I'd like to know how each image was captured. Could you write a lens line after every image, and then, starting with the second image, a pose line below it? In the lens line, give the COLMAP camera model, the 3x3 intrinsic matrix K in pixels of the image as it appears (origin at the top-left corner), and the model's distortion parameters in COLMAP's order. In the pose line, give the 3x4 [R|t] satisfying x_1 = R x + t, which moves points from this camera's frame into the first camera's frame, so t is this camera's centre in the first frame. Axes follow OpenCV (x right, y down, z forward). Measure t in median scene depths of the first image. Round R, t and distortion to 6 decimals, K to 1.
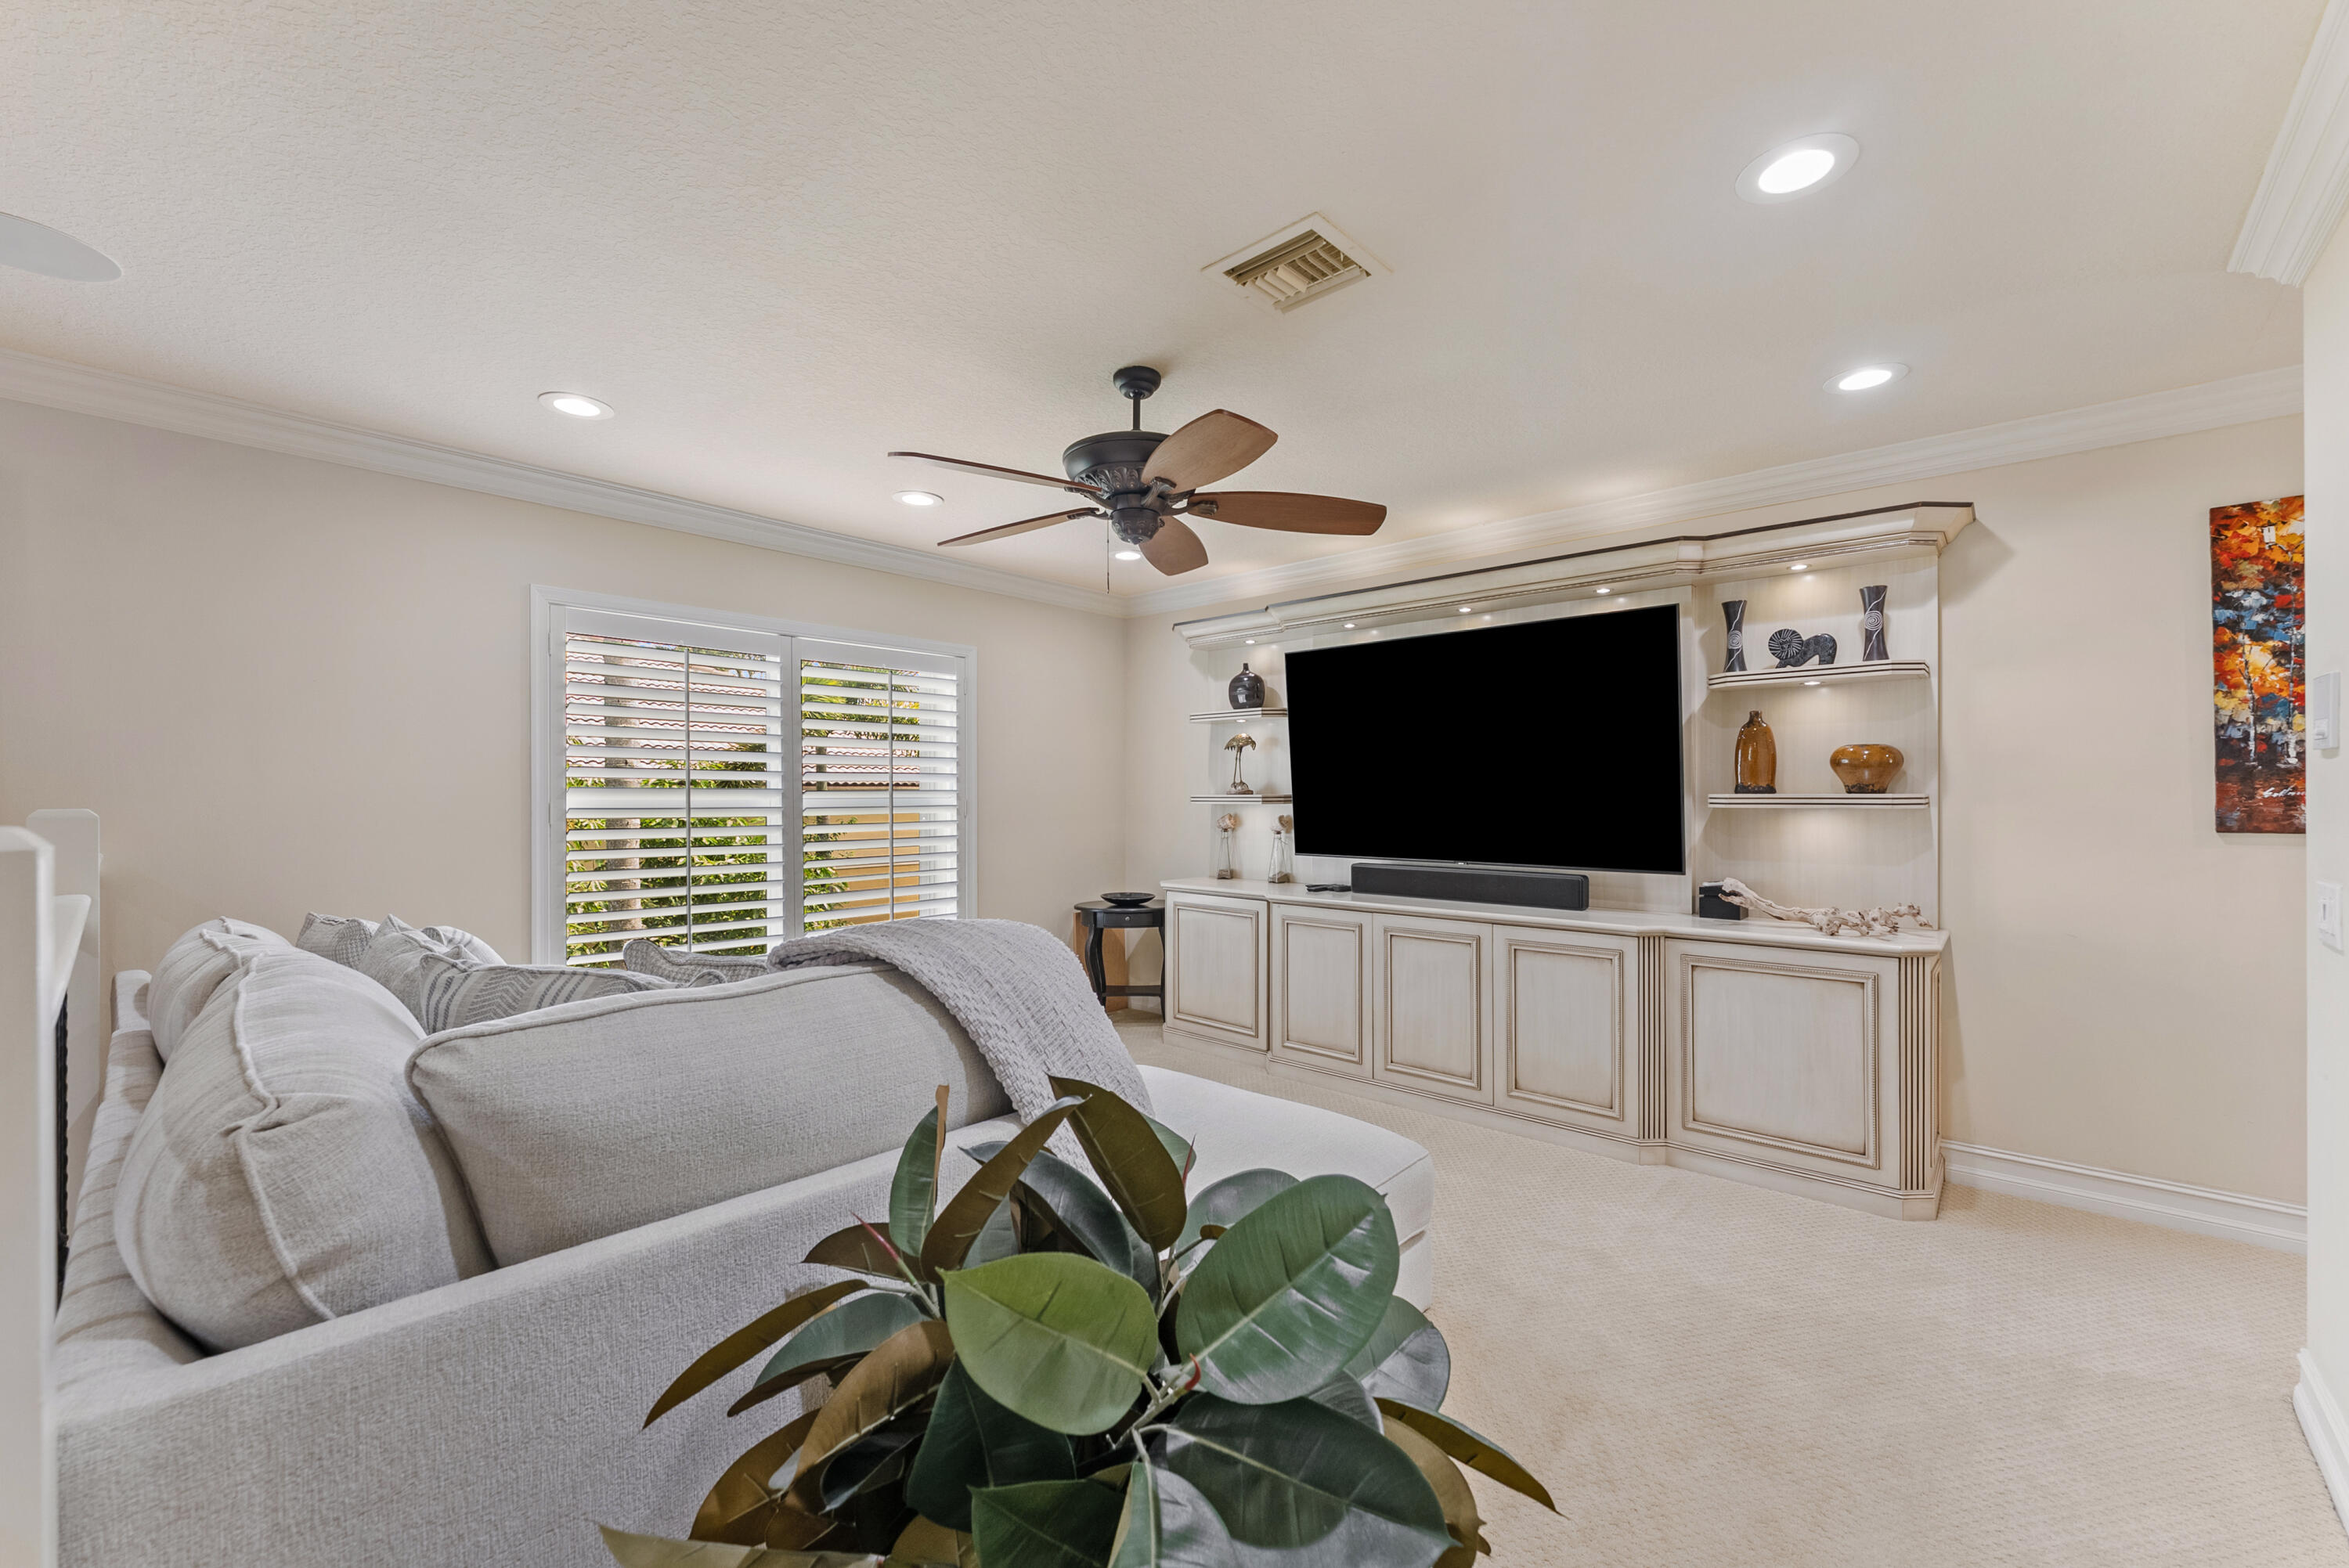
lens RADIAL K [[945.2, 0, 1181.3], [0, 945.2, 798.0], [0, 0, 1]] dist [0.002333, 0.000488]
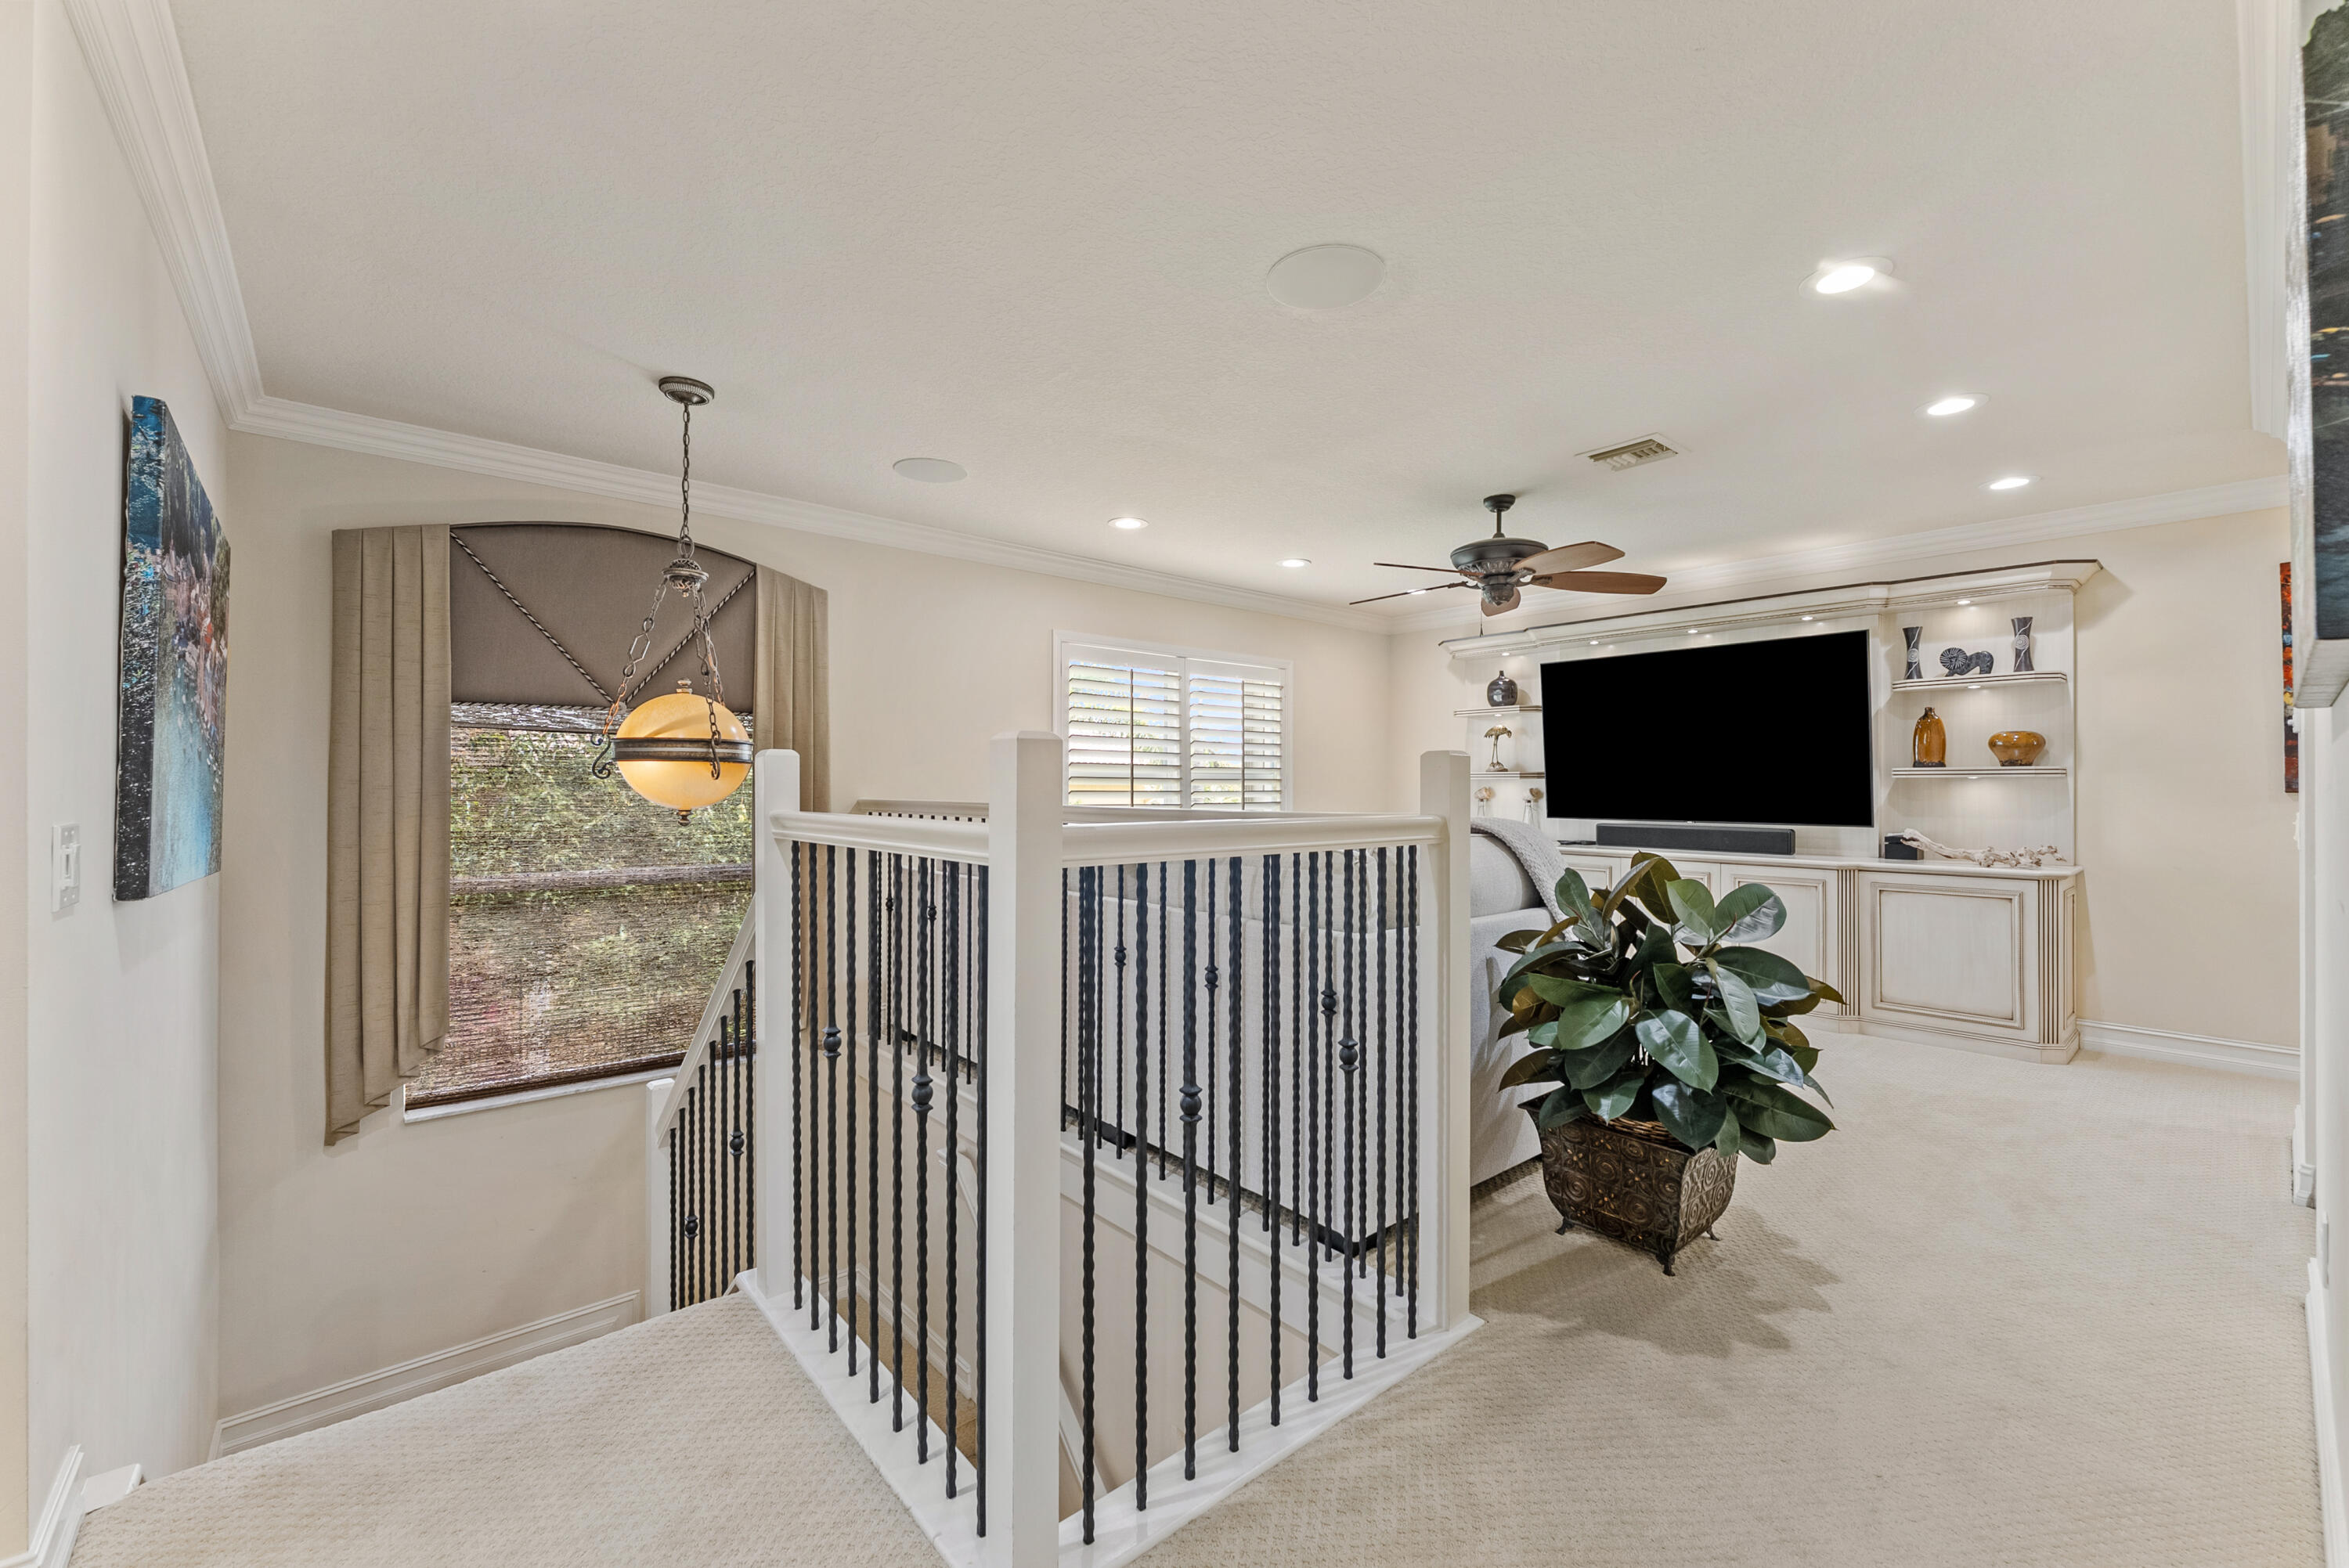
lens RADIAL K [[955.3, 0, 1181.7], [0, 955.3, 784.5], [0, 0, 1]] dist [-0.000676, 0.003609]
pose [[0.992412, 0.002961, -0.122919, -0.302027], [-0.003604, 0.999981, -0.005010, 0.031105], [0.122901, 0.005415, 0.992404, -0.514975]]
